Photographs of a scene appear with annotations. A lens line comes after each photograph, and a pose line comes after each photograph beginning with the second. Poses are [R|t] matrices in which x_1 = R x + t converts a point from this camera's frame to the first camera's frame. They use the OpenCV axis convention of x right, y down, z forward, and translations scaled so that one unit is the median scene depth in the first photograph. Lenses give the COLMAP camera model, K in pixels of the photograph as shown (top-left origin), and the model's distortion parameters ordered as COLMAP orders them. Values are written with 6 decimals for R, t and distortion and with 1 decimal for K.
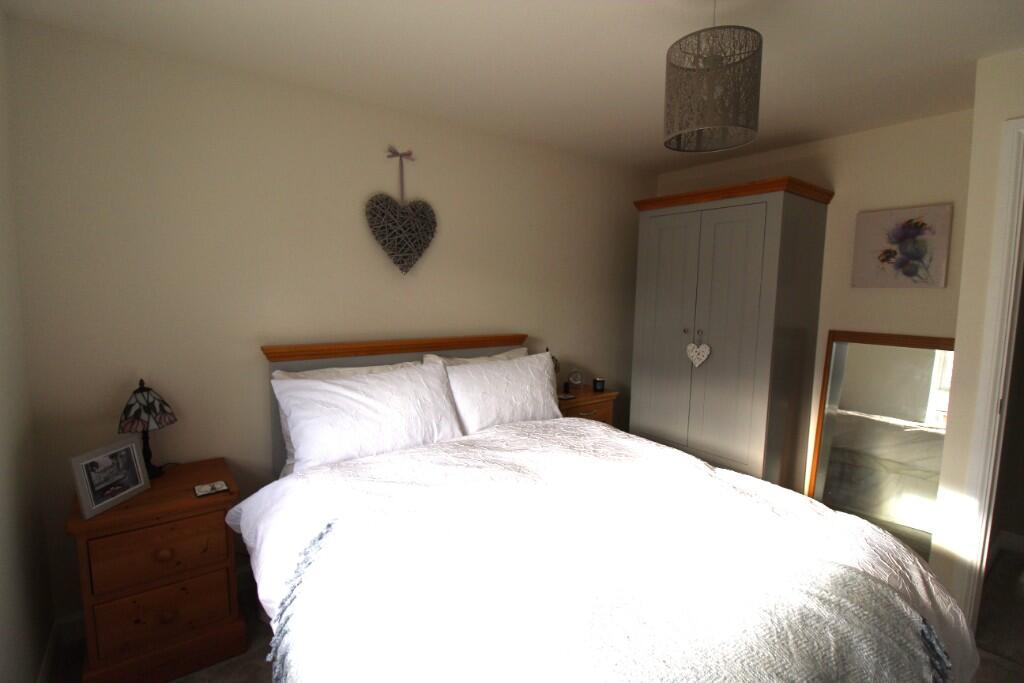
lens RADIAL K [[489.1, 0, 514.8], [0, 489.1, 343.8], [0, 0, 1]] dist [0.003606, -0.013550]
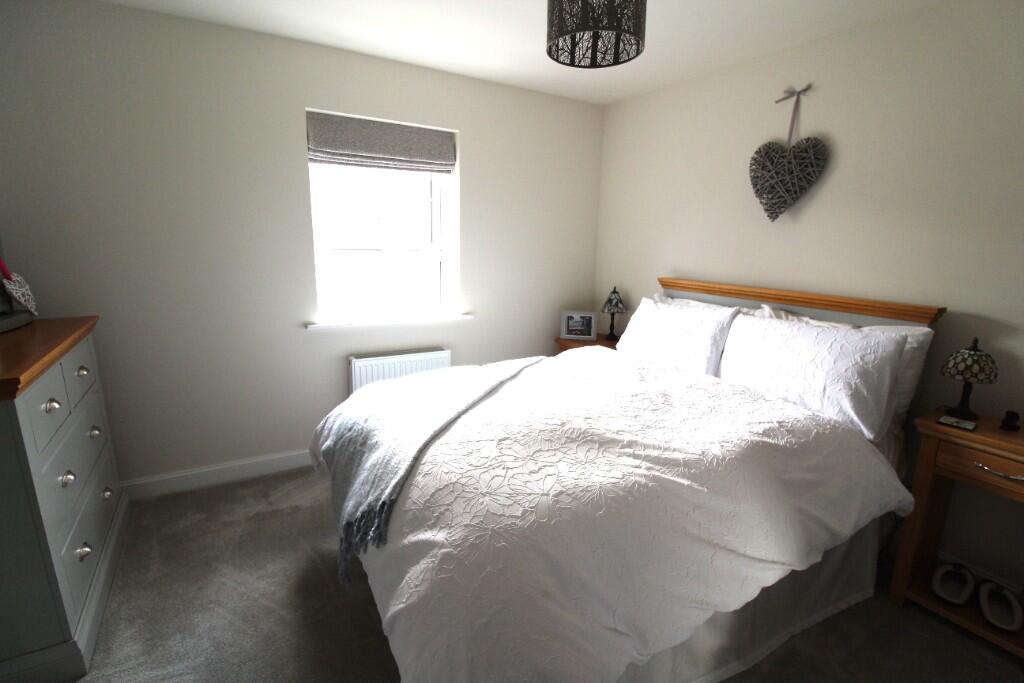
lens RADIAL K [[489.1, 0, 514.8], [0, 489.1, 343.8], [0, 0, 1]] dist [0.003606, -0.013550]
pose [[-0.133868, 0.189714, -0.972670, 0.871384], [-0.125129, 0.970413, 0.206496, -0.039834], [0.983068, 0.149353, -0.106169, 0.643796]]
